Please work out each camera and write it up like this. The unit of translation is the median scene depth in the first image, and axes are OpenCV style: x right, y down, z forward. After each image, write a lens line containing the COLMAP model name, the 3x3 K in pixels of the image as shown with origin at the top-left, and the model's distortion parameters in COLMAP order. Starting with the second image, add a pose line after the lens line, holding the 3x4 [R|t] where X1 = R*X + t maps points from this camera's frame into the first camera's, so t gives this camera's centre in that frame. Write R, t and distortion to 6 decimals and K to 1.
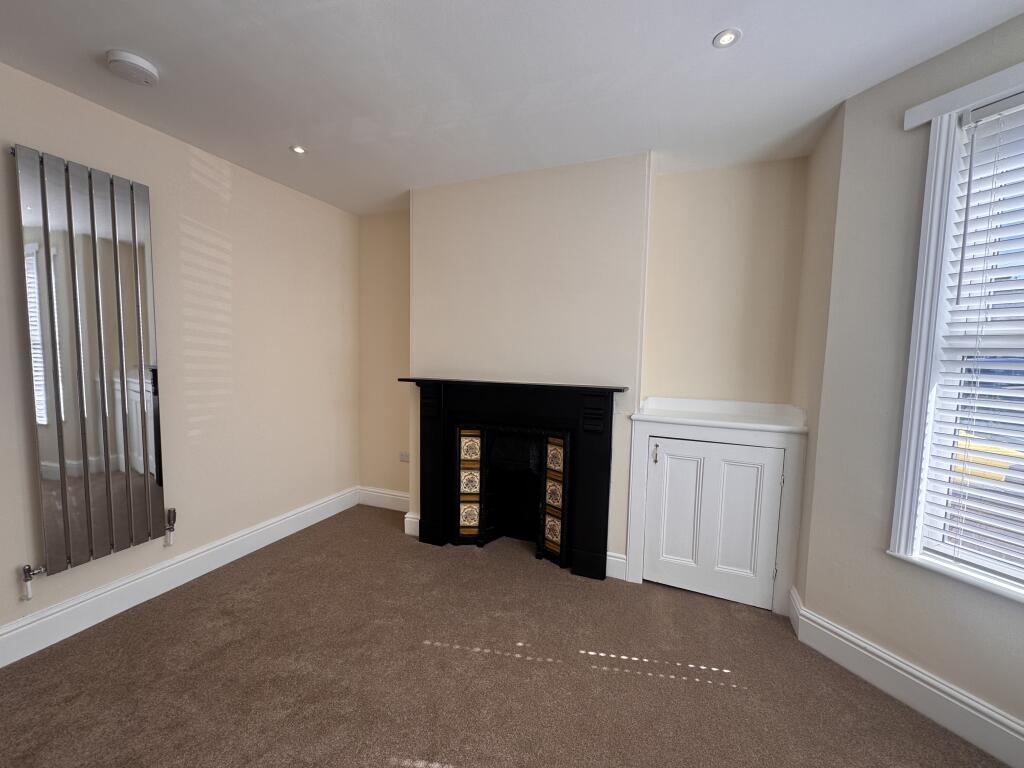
lens RADIAL K [[410.0, 0, 512.0], [0, 410.0, 384.0], [0, 0, 1]] dist [-0.004493, 0.000330]
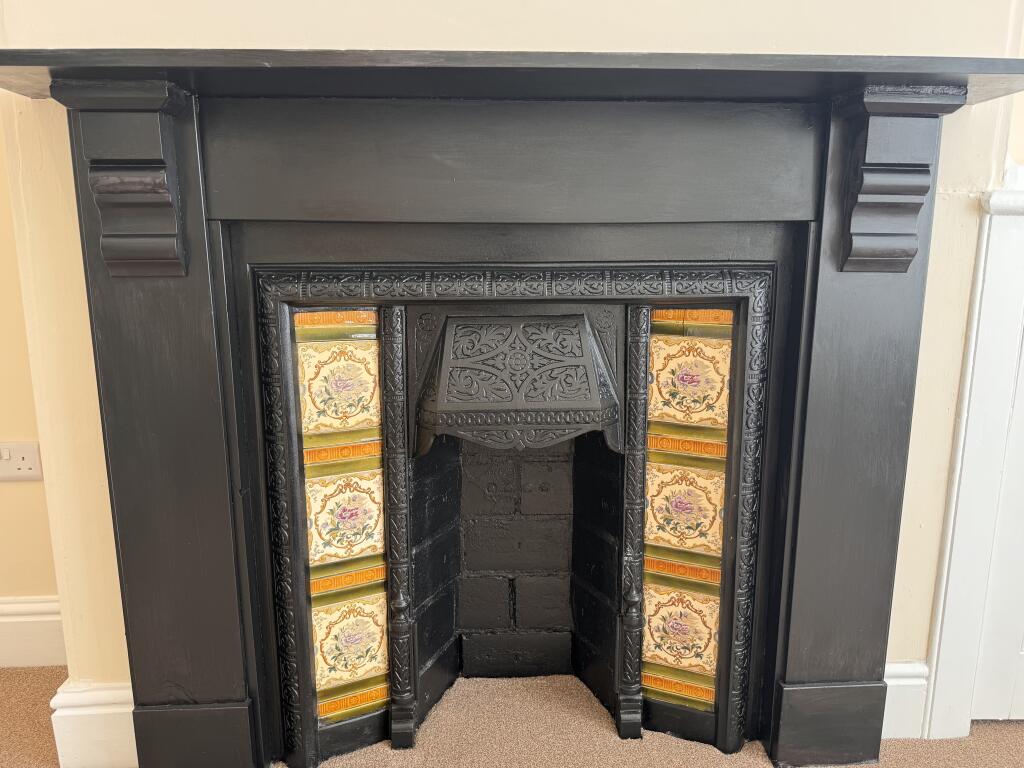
lens RADIAL K [[749.8, 0, 512.0], [0, 749.8, 384.0], [0, 0, 1]] dist [-0.006625, -0.007066]
pose [[0.906958, -0.097812, 0.409707, -0.200336], [0.044615, 0.989501, 0.137467, 0.105902], [-0.418851, -0.106398, 0.901800, 0.586607]]
